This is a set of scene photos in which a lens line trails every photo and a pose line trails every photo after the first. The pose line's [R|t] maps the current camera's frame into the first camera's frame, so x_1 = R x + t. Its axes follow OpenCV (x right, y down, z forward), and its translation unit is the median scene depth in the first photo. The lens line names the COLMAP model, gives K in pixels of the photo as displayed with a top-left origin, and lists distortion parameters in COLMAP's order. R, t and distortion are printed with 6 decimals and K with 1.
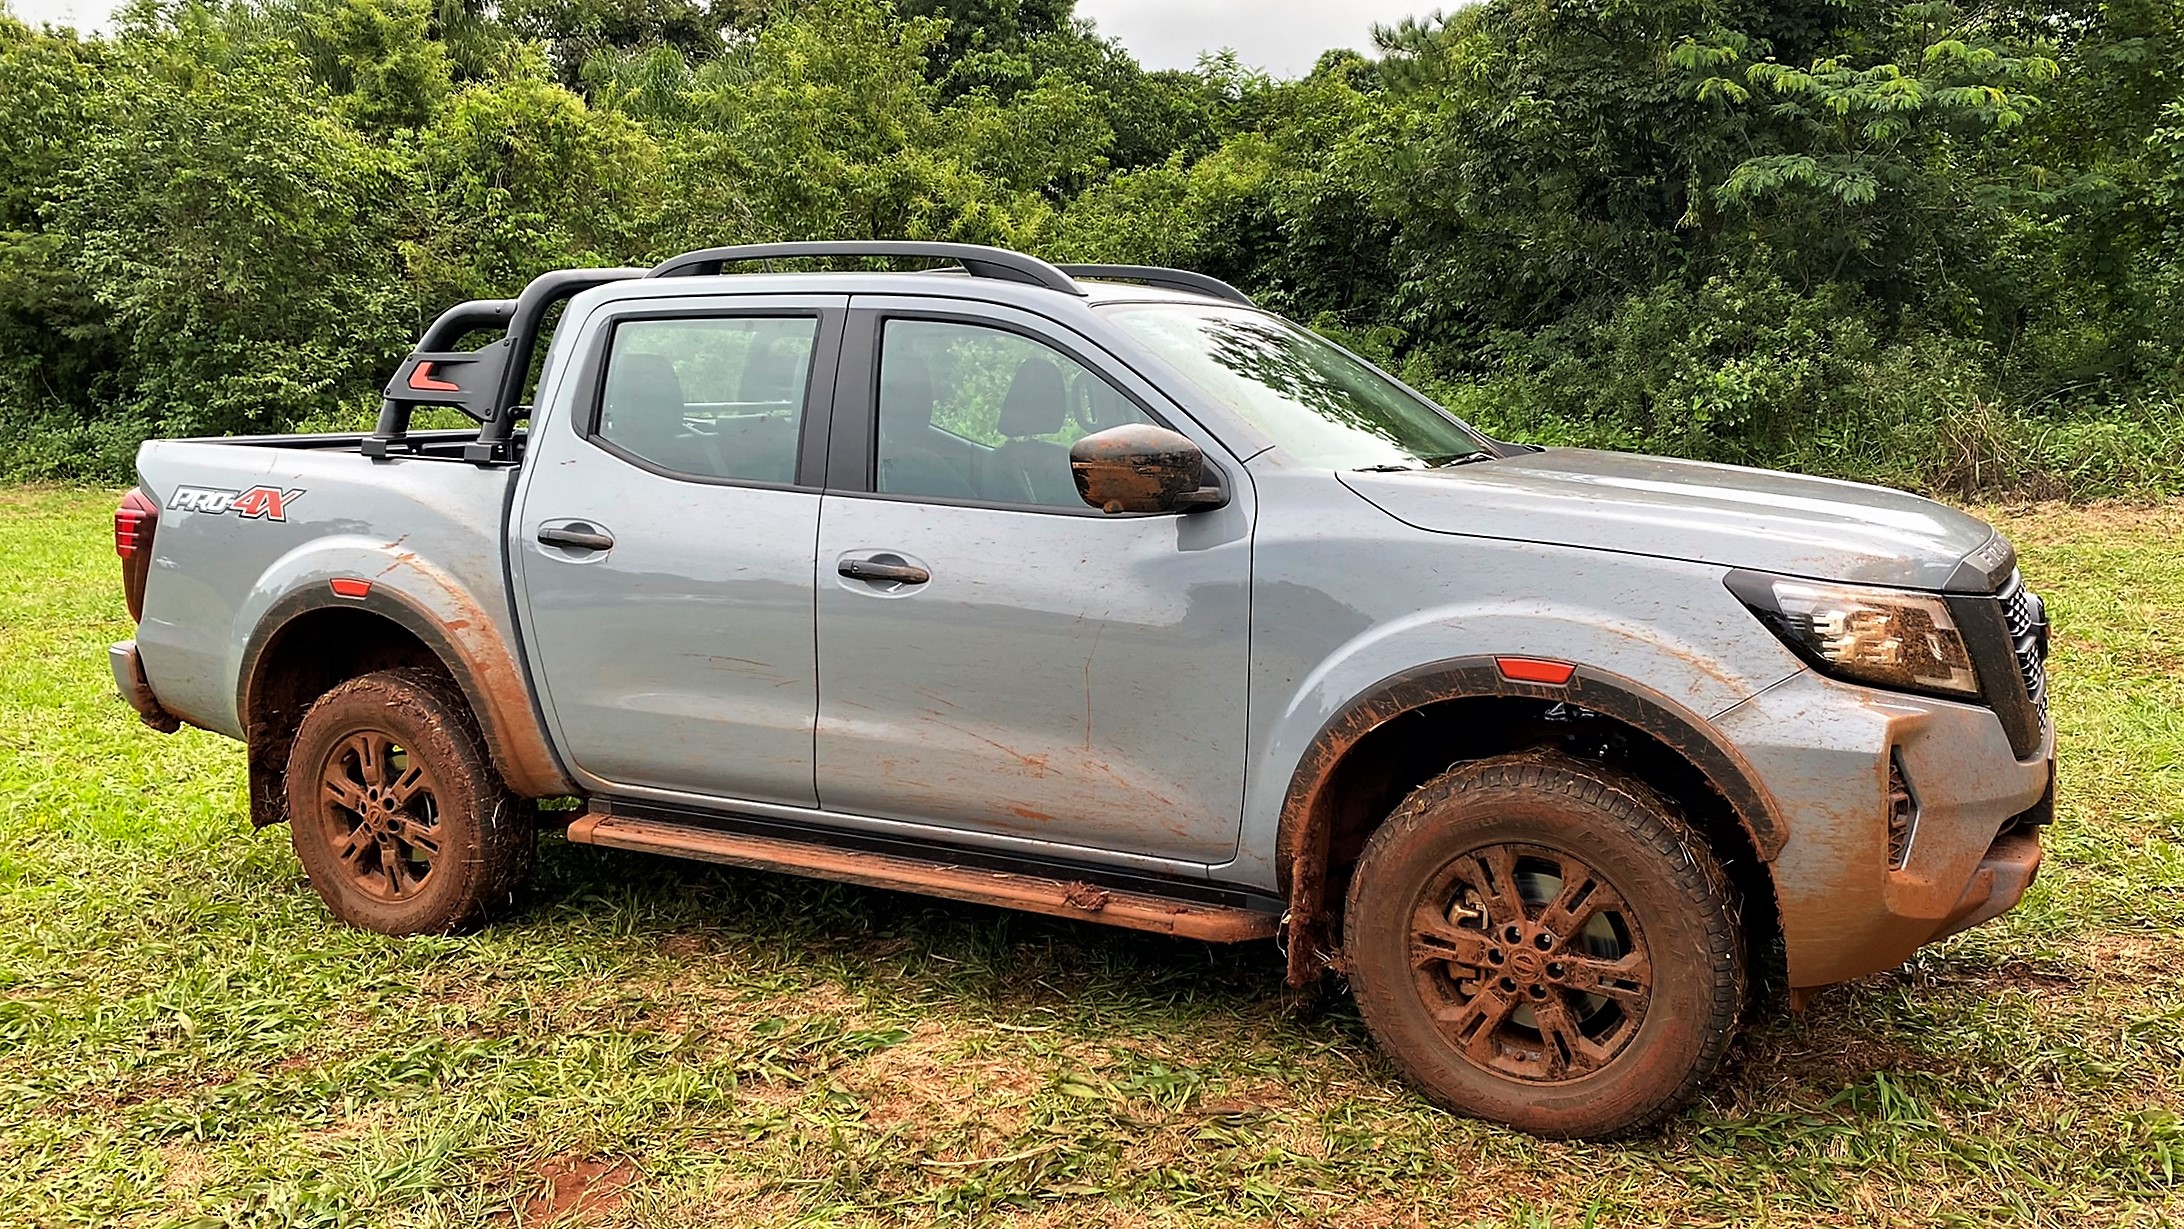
lens RADIAL K [[1736.5, 0, 1117.6], [0, 1736.5, 600.4], [0, 0, 1]] dist [0.109120, -0.272655]
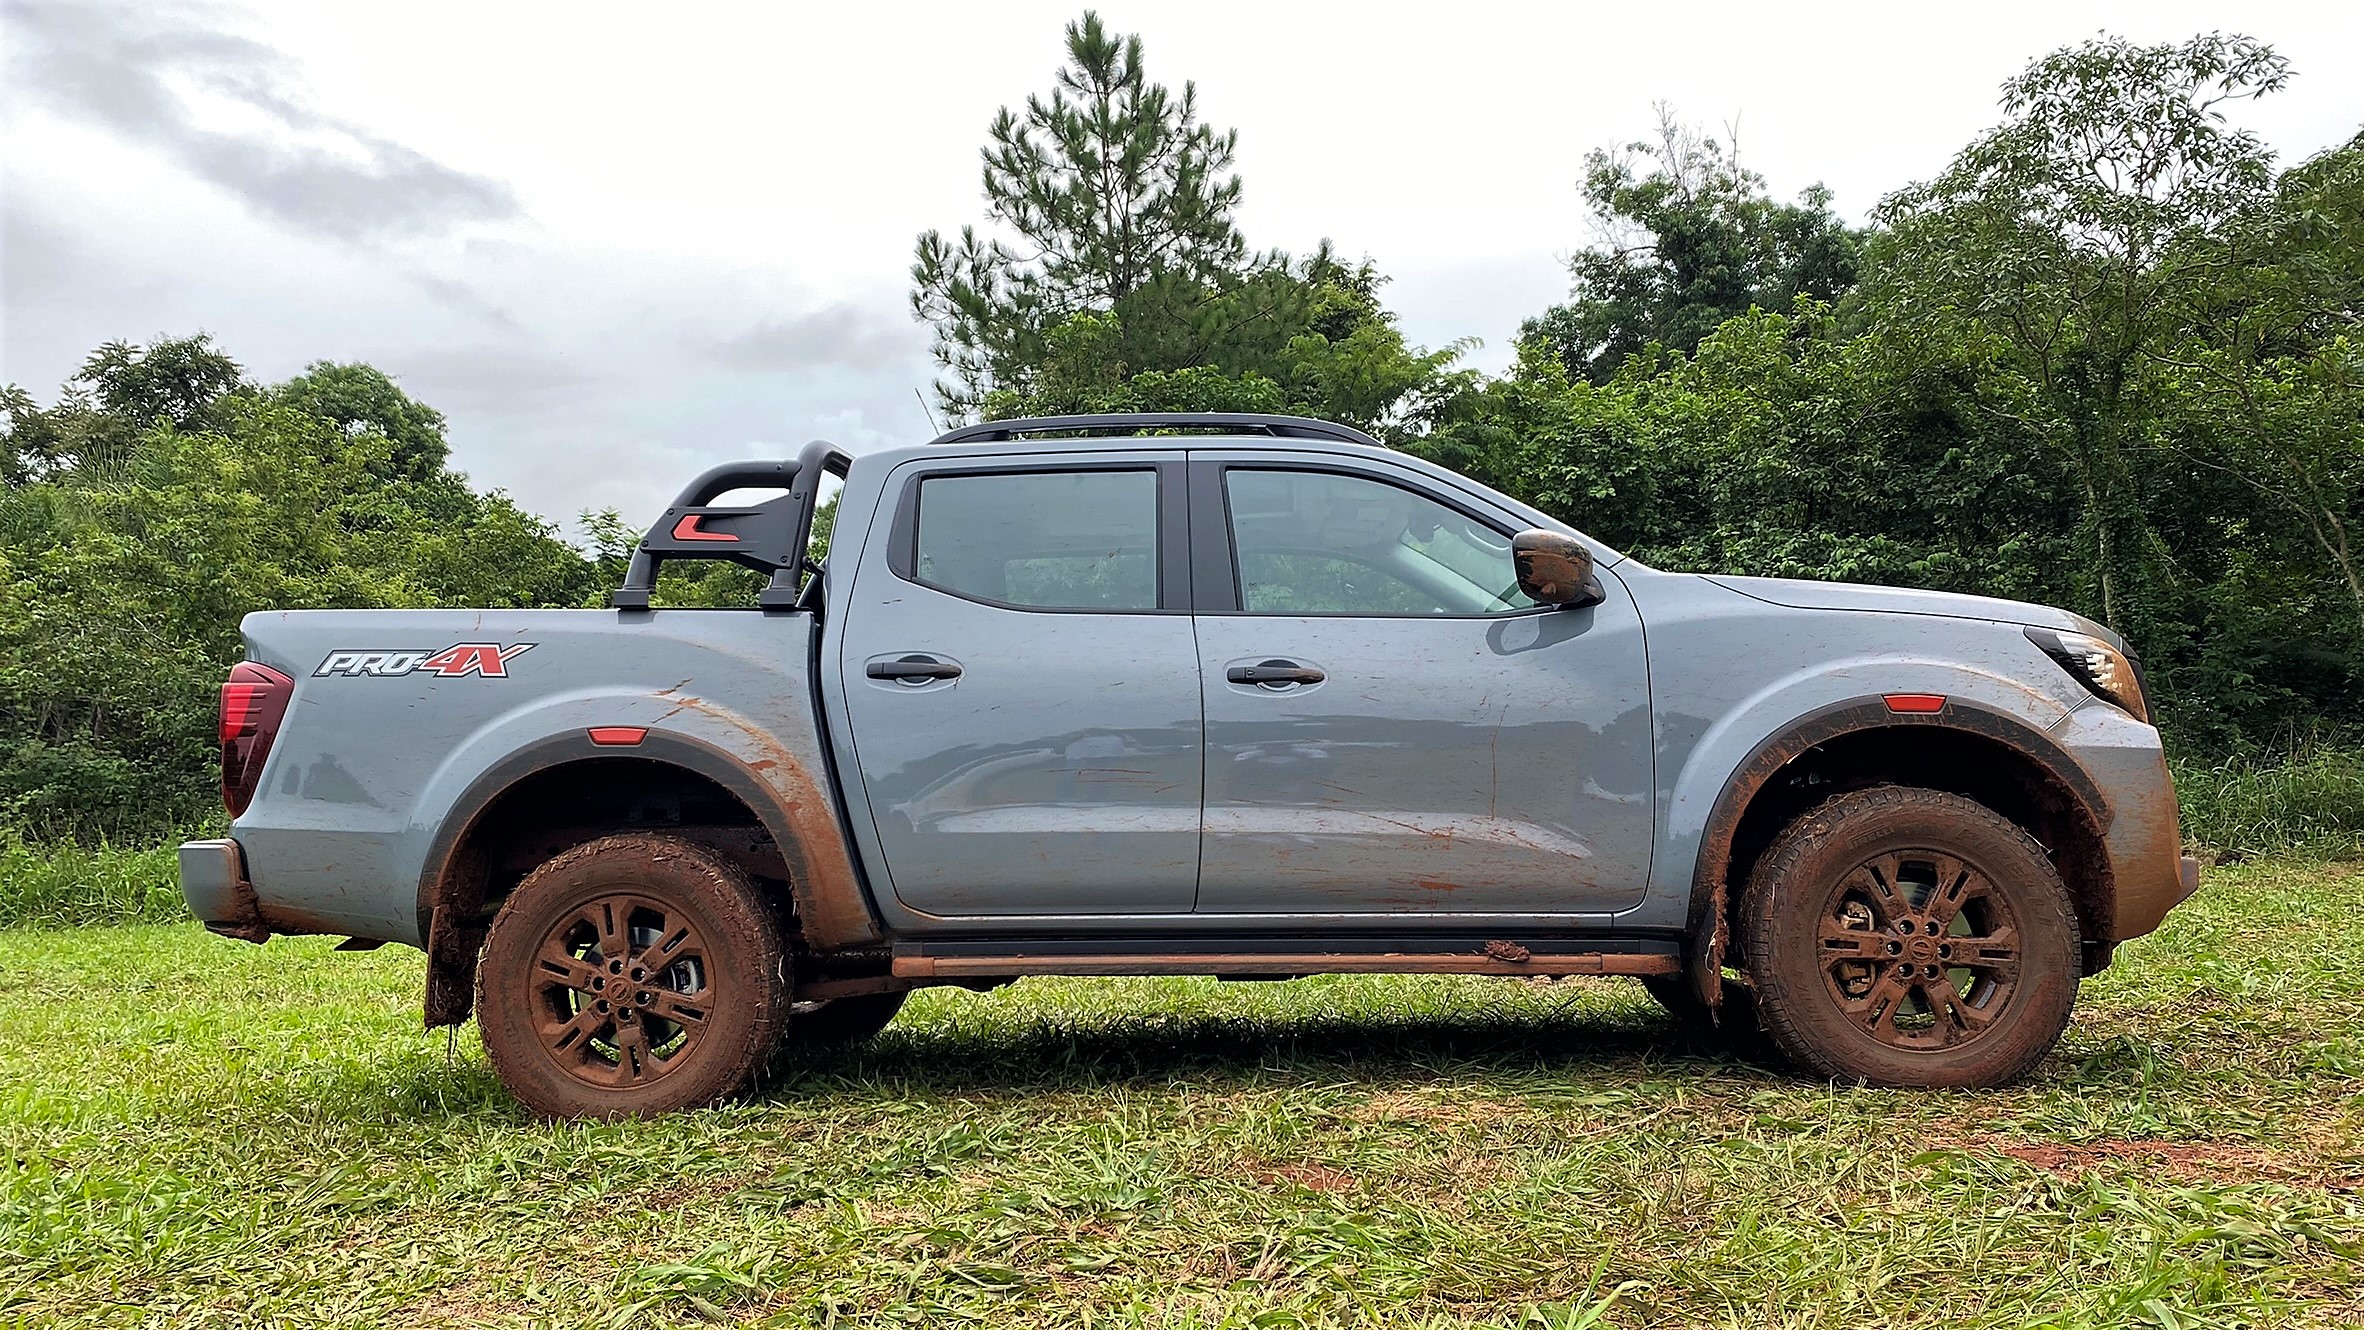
lens RADIAL K [[1705.8, 0, 1123.1], [0, 1705.8, 641.3], [0, 0, 1]] dist [0.033741, -0.060195]
pose [[0.925785, 0.030580, 0.376811, -0.577662], [0.061949, 0.970979, -0.231001, 0.187400], [-0.372940, 0.237201, 0.897024, 0.062616]]
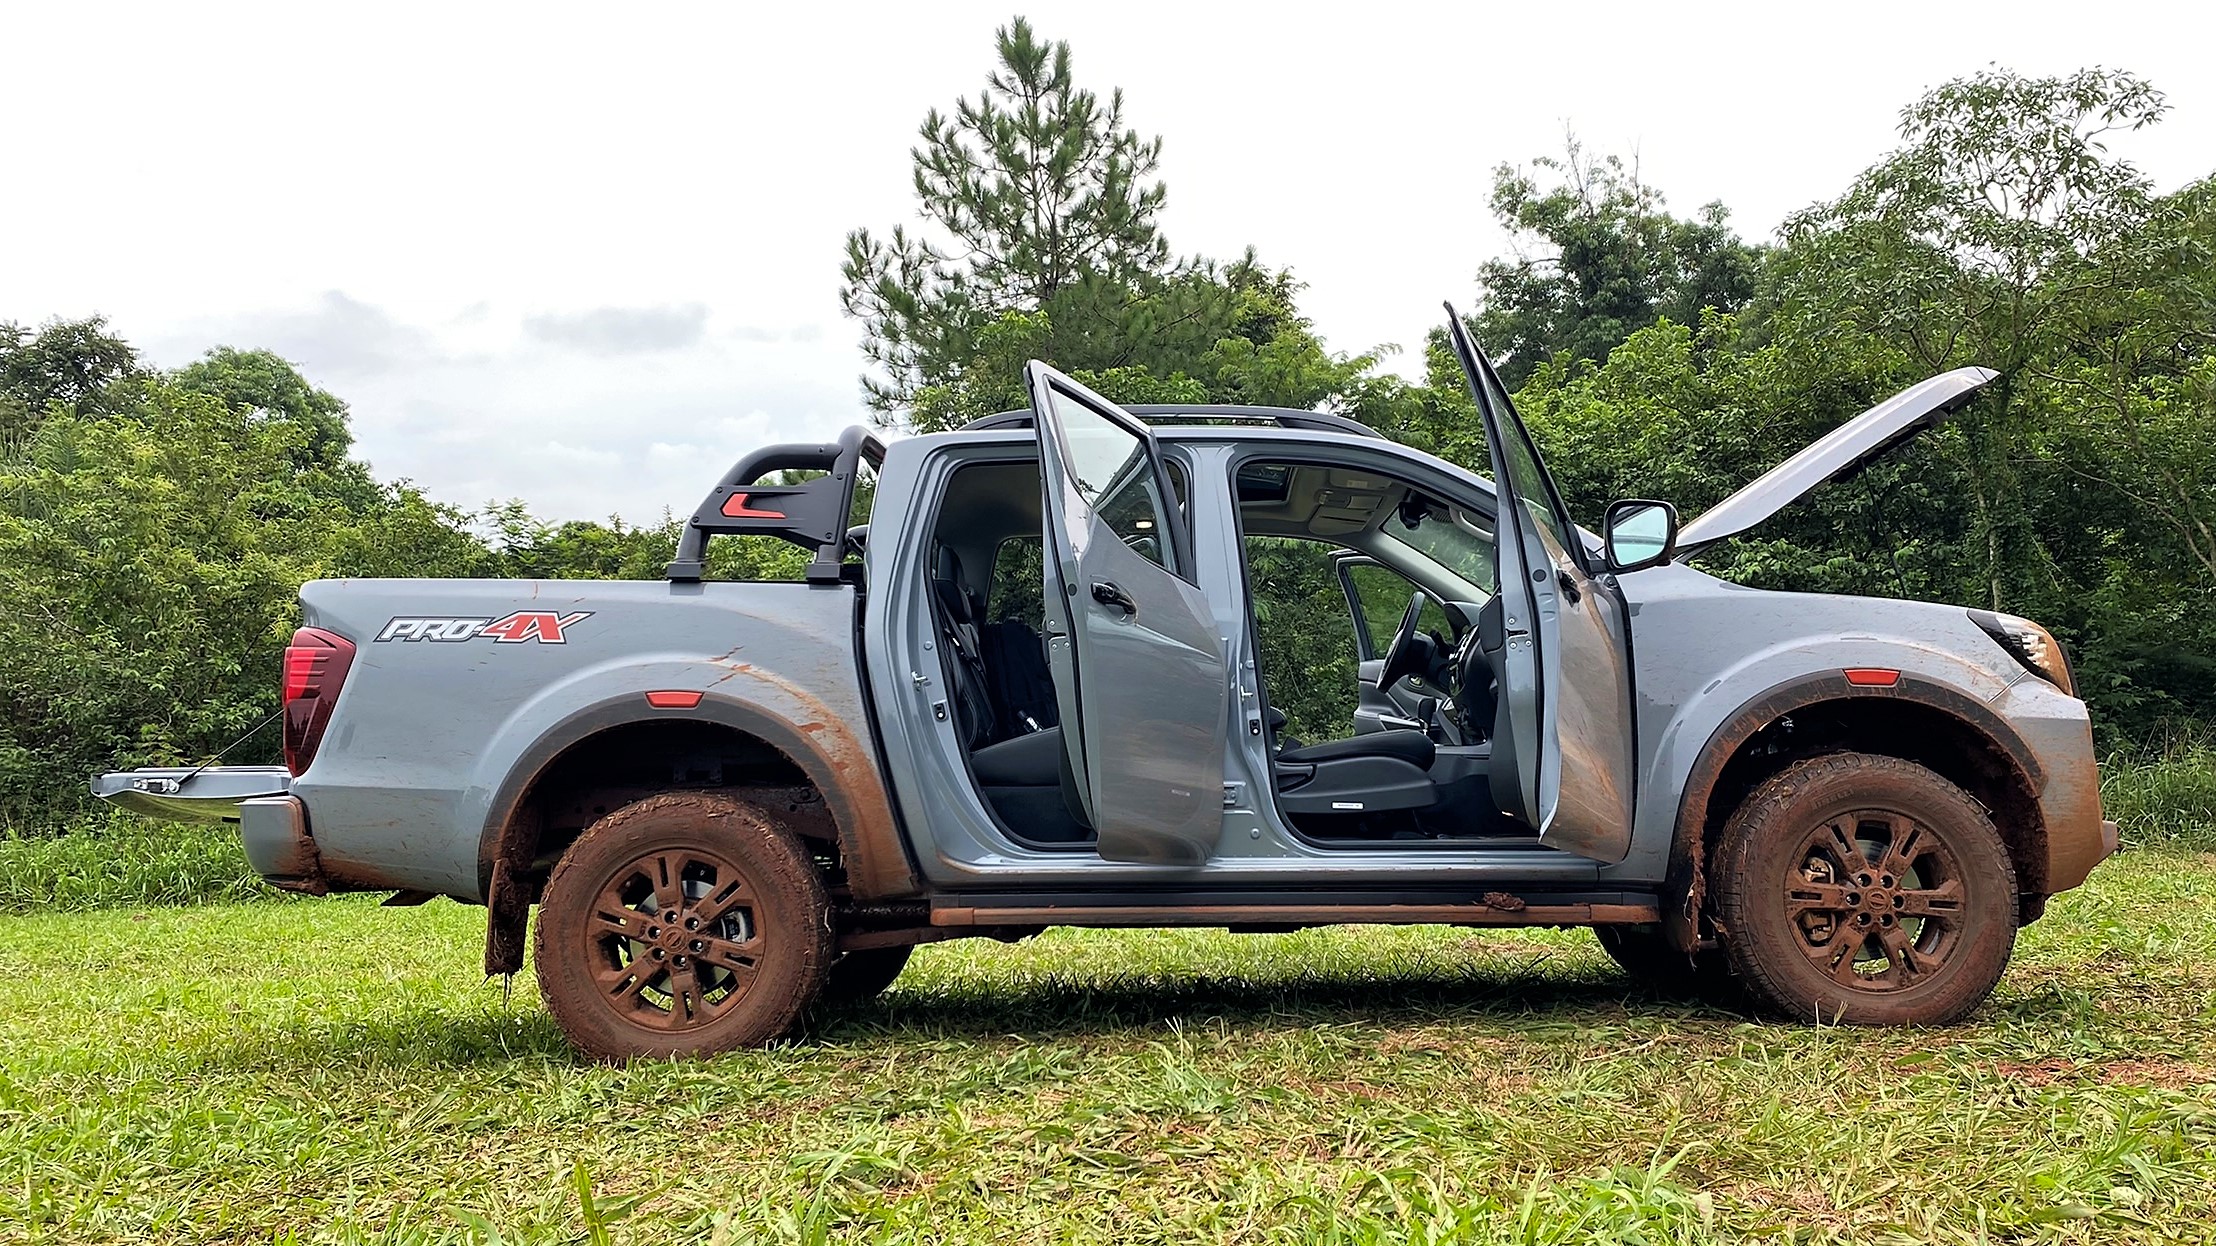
lens RADIAL K [[1700.6, 0, 1108.0], [0, 1700.6, 623.0], [0, 0, 1]] dist [0.054787, -0.109276]
pose [[0.905547, 0.043847, 0.421974, -0.677693], [0.064168, 0.969046, -0.238396, 0.215818], [-0.419365, 0.242956, 0.874703, 0.031781]]
